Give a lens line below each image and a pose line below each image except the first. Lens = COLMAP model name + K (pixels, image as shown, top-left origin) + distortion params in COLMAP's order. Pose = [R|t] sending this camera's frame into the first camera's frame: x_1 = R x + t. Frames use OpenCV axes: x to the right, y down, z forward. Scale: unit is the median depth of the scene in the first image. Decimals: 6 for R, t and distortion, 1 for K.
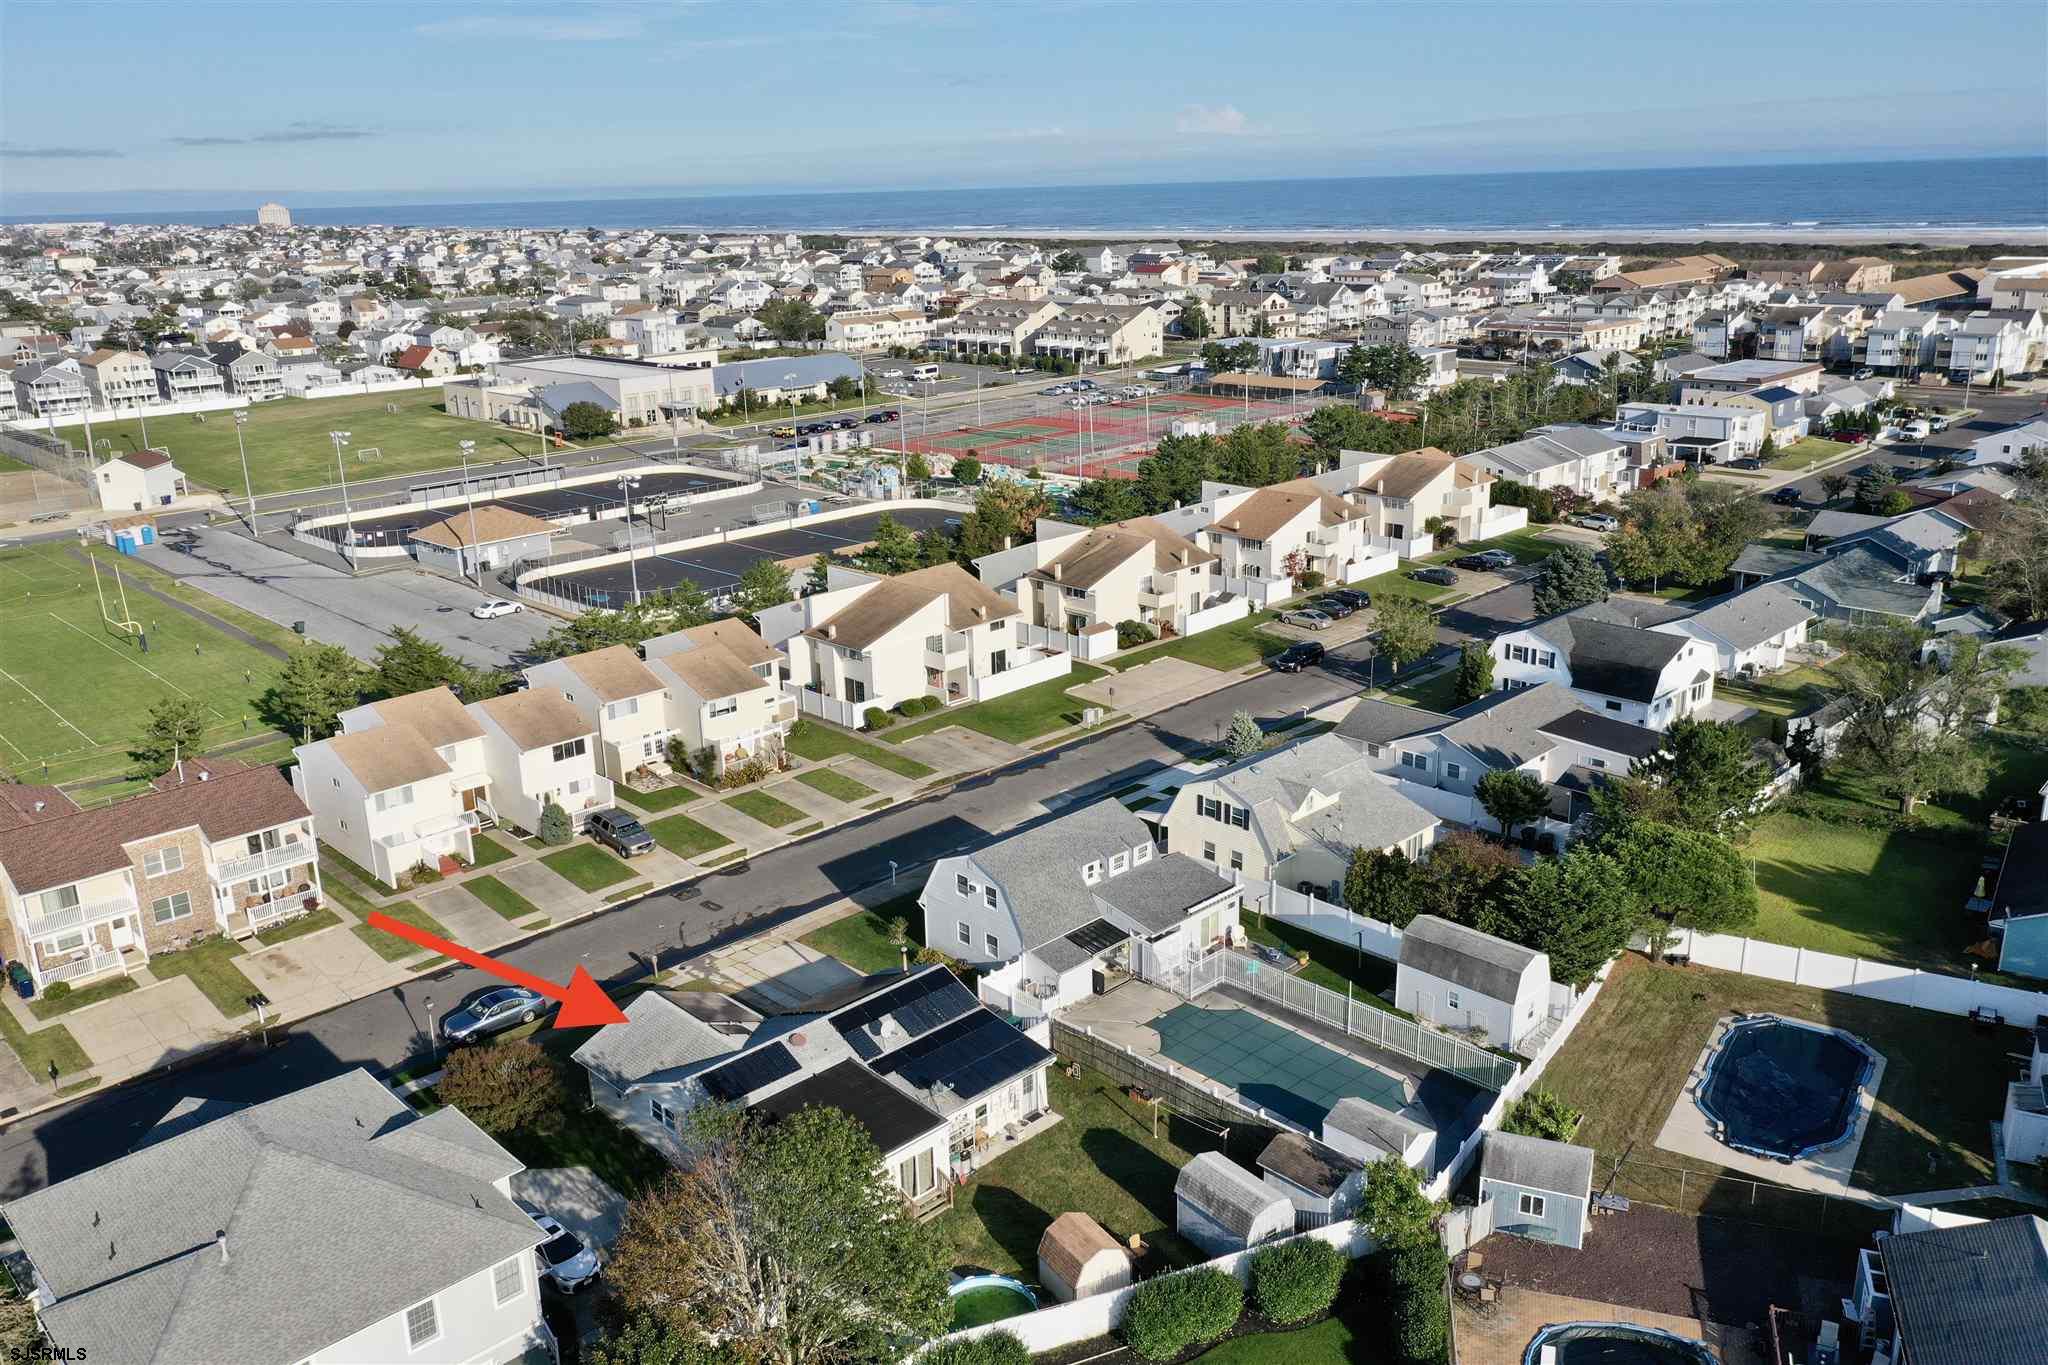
lens RADIAL K [[1608.8, 0, 1008.3], [0, 1608.8, 684.9], [0, 0, 1]] dist [-0.000813, 0.009182]
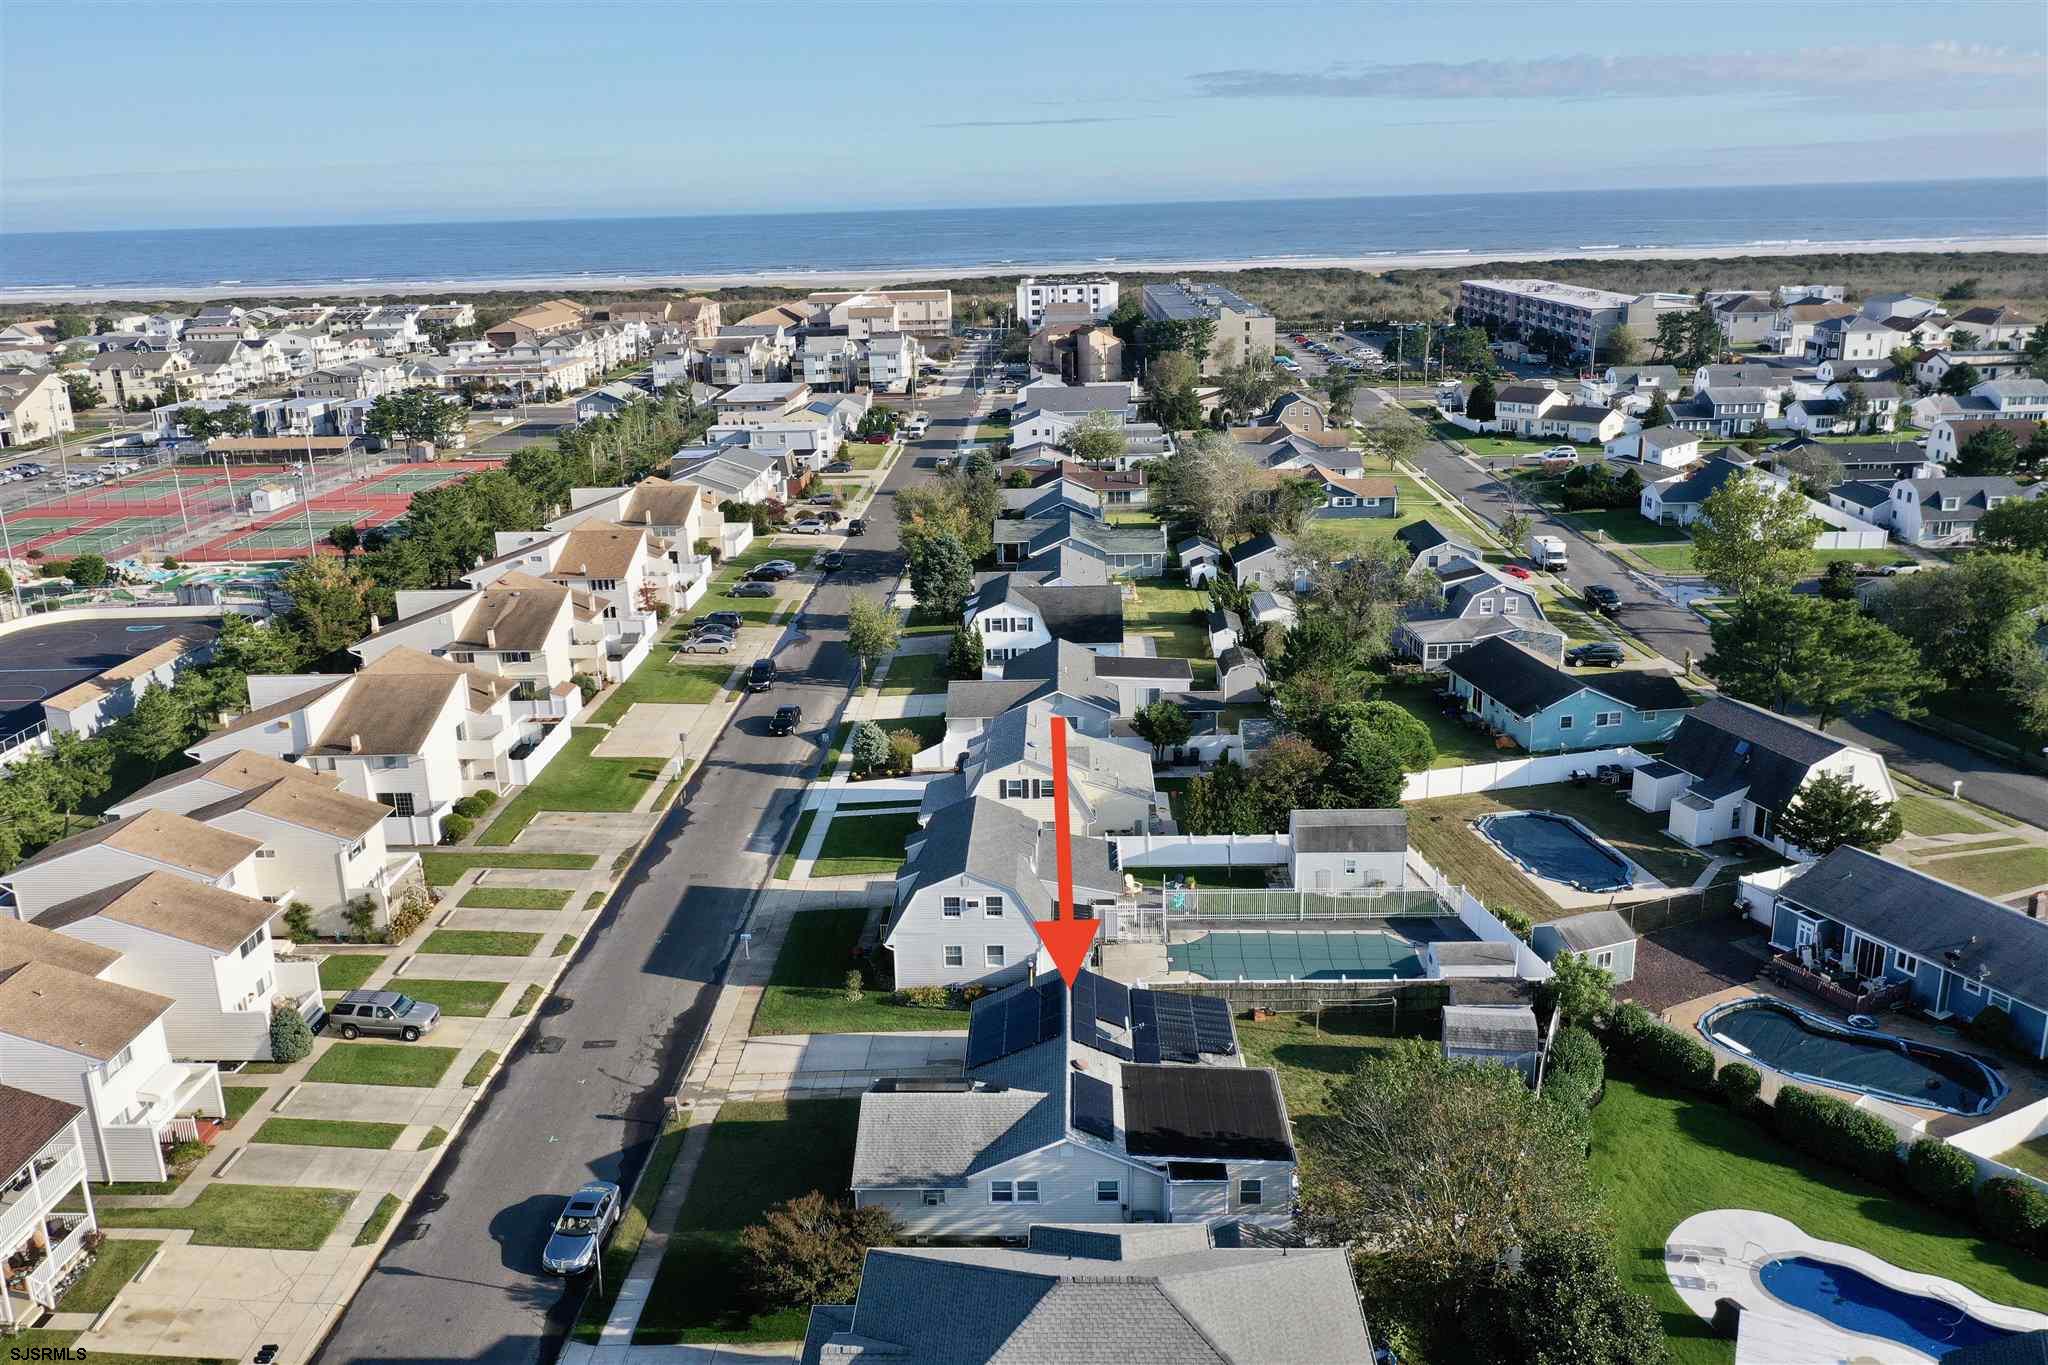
lens RADIAL K [[1608.8, 0, 1008.3], [0, 1608.8, 684.9], [0, 0, 1]] dist [-0.000813, 0.009182]
pose [[0.712327, -0.189585, 0.675758, -0.442000], [0.212278, 0.975928, 0.050033, -0.033096], [-0.668976, 0.107809, 0.735424, 0.172198]]
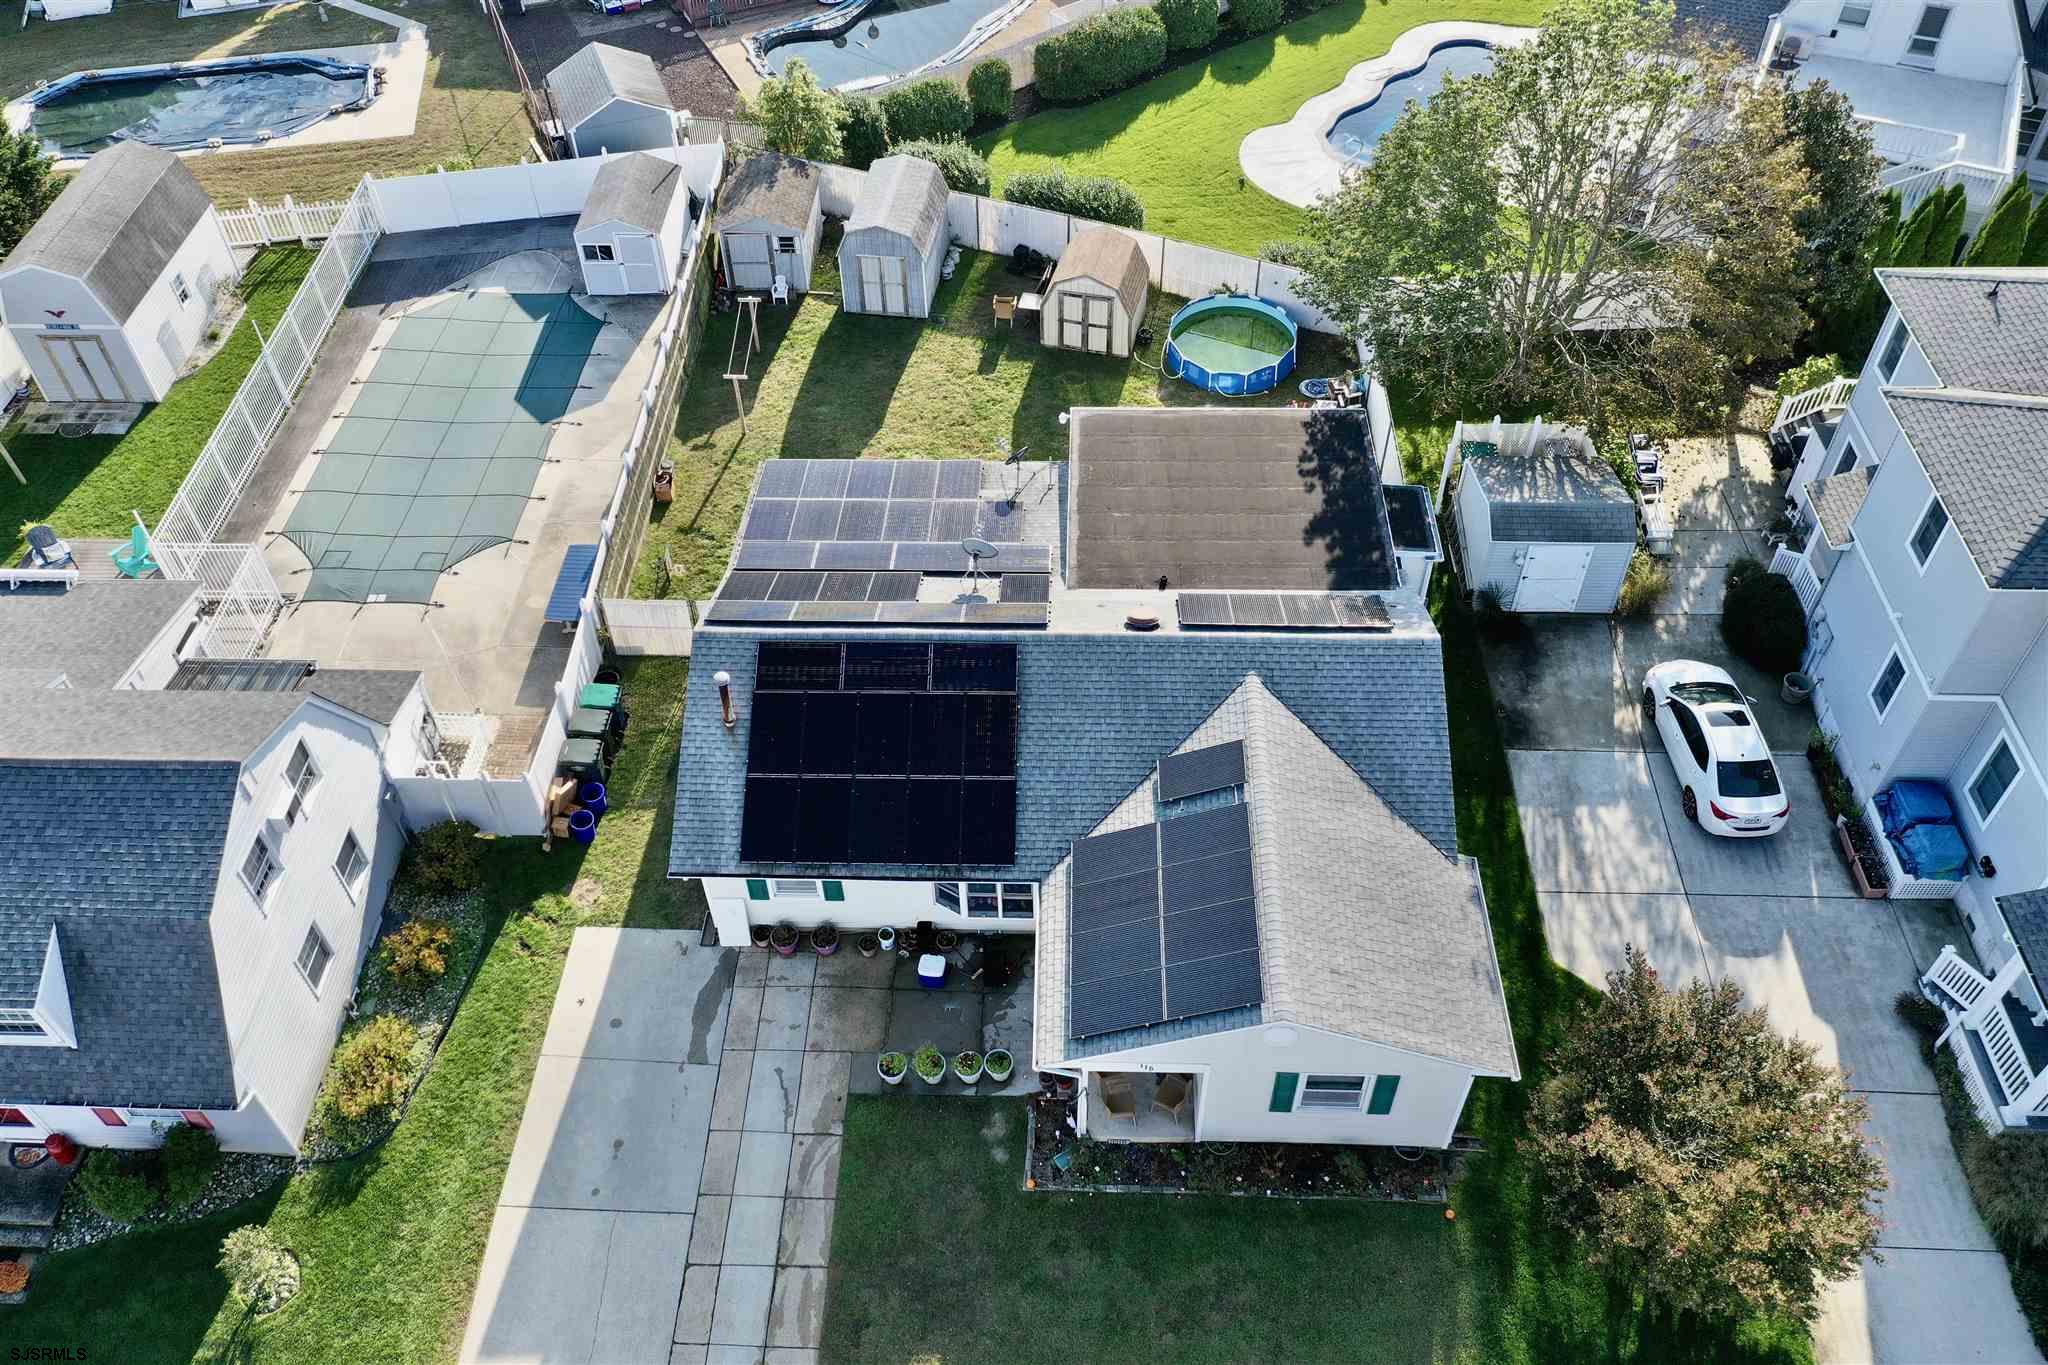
lens RADIAL K [[1599.4, 0, 1008.4], [0, 1599.4, 684.5], [0, 0, 1]] dist [0.002047, -0.000557]
pose [[-0.703926, -0.485885, 0.518076, -0.199435], [0.255534, 0.507320, 0.823000, -0.086797], [-0.662714, 0.711717, -0.232956, 0.659251]]
